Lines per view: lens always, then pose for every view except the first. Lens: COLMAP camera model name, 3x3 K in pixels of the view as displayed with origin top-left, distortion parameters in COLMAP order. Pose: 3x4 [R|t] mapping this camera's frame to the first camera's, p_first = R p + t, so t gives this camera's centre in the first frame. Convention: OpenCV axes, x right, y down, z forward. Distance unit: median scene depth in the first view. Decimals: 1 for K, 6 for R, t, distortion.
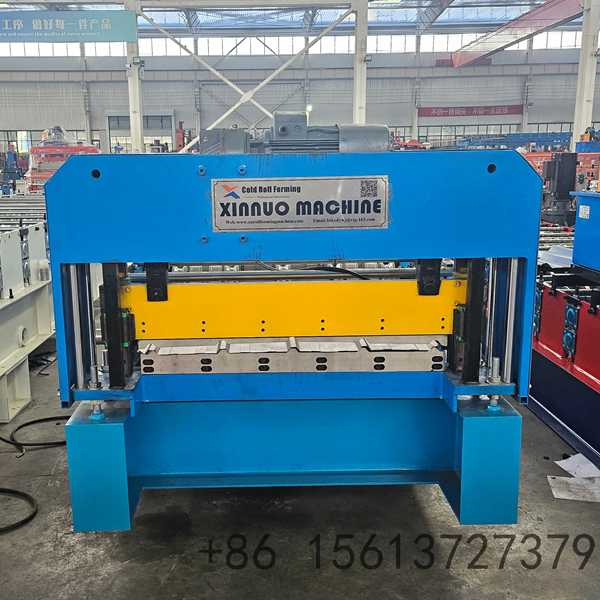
lens RADIAL K [[823.5, 0, 300.0], [0, 823.5, 300.0], [0, 0, 1]] dist [0.188668, 0.021272]
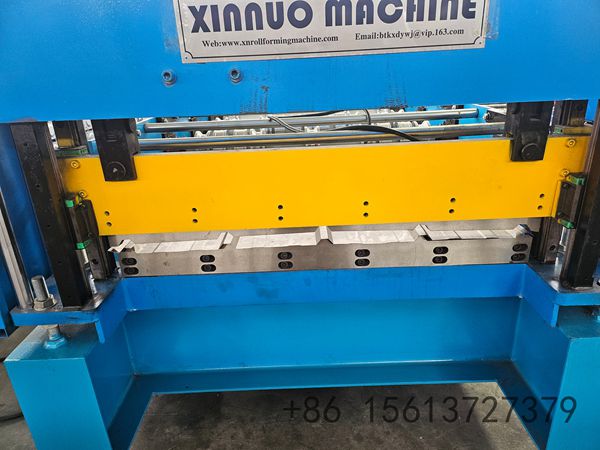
lens RADIAL K [[452.8, 0, 305.9], [0, 452.8, 238.6], [0, 0, 1]] dist [0.035937, -0.005269]
pose [[0.998575, -0.015070, -0.051200, -0.003962], [0.024171, 0.982985, 0.182087, -0.016584], [0.047584, -0.183065, 0.981949, 0.642528]]
